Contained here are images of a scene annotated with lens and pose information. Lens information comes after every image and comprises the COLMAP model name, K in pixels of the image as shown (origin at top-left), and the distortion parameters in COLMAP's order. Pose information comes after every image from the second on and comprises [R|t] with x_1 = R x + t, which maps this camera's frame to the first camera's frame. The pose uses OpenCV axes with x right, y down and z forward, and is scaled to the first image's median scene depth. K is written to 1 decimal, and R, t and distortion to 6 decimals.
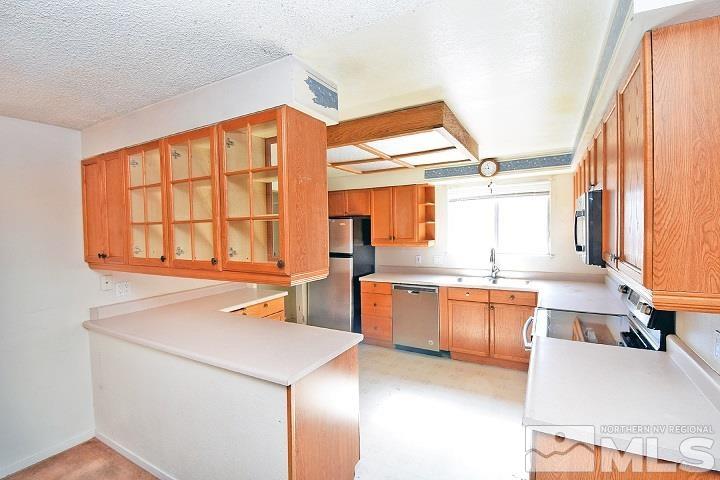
lens RADIAL K [[330.2, 0, 360.0], [0, 330.2, 240.0], [0, 0, 1]] dist [0.013166, -0.000568]
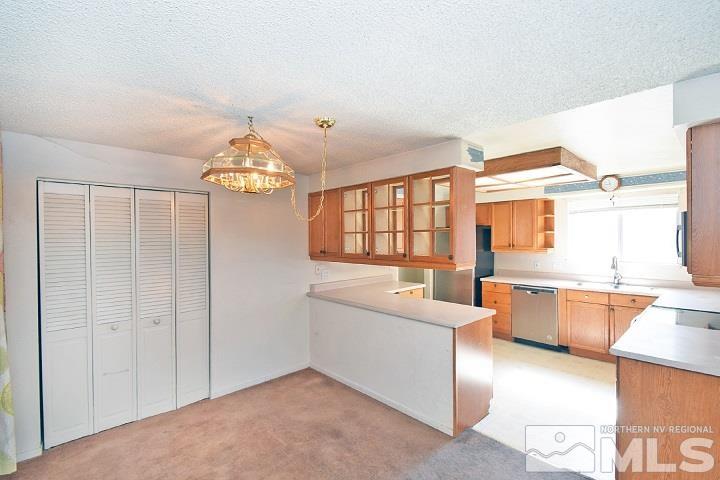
lens RADIAL K [[330.2, 0, 360.0], [0, 330.2, 240.0], [0, 0, 1]] dist [0.013166, -0.000568]
pose [[0.952320, 0.013780, -0.304788, -0.061890], [-0.020847, 0.999584, -0.019945, 0.010321], [0.304387, 0.025348, 0.952211, -0.293694]]
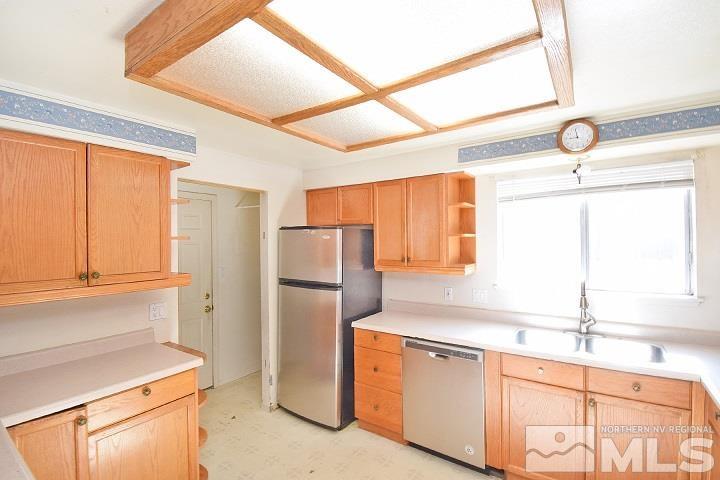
lens RADIAL K [[340.2, 0, 360.0], [0, 340.2, 240.0], [0, 0, 1]] dist [-0.002074, -0.000685]
pose [[0.995445, 0.006857, -0.095087, 0.082534], [-0.010473, 0.999239, -0.037583, -0.020747], [0.094757, 0.038407, 0.994759, 0.395886]]
